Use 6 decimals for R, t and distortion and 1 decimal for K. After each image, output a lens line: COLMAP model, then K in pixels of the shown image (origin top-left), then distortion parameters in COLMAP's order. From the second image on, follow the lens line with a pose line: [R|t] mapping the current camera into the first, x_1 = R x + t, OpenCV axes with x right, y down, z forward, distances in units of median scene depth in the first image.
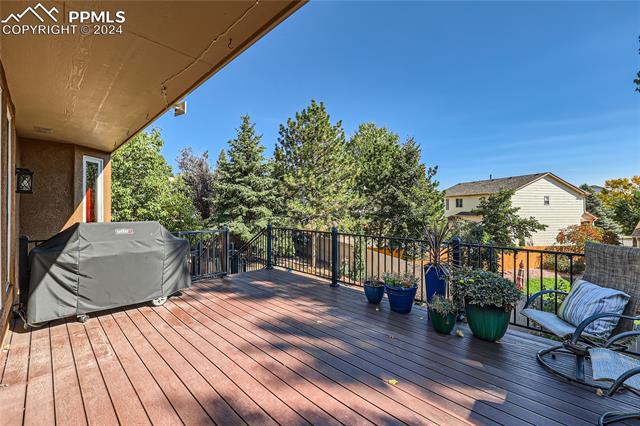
lens RADIAL K [[263.3, 0, 333.7], [0, 263.3, 206.9], [0, 0, 1]] dist [-0.001037, -0.000793]
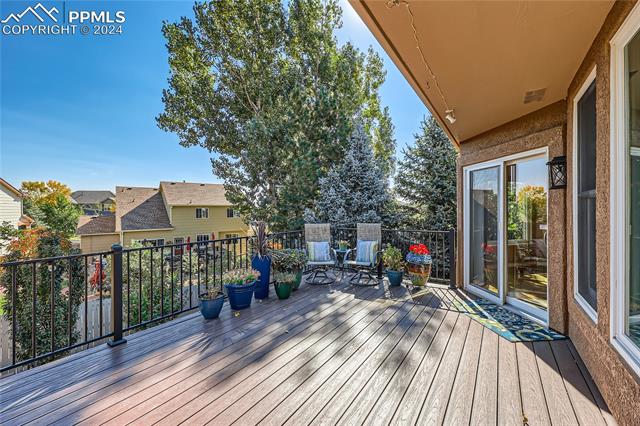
lens RADIAL K [[263.3, 0, 320.1], [0, 263.3, 210.8], [0, 0, 1]] dist [-0.001037, -0.000793]
pose [[-0.153187, -0.001836, 0.988196, -0.082376], [-0.002545, 0.999996, 0.001463, 0.000383], [-0.988194, -0.002290, -0.153191, 0.075678]]
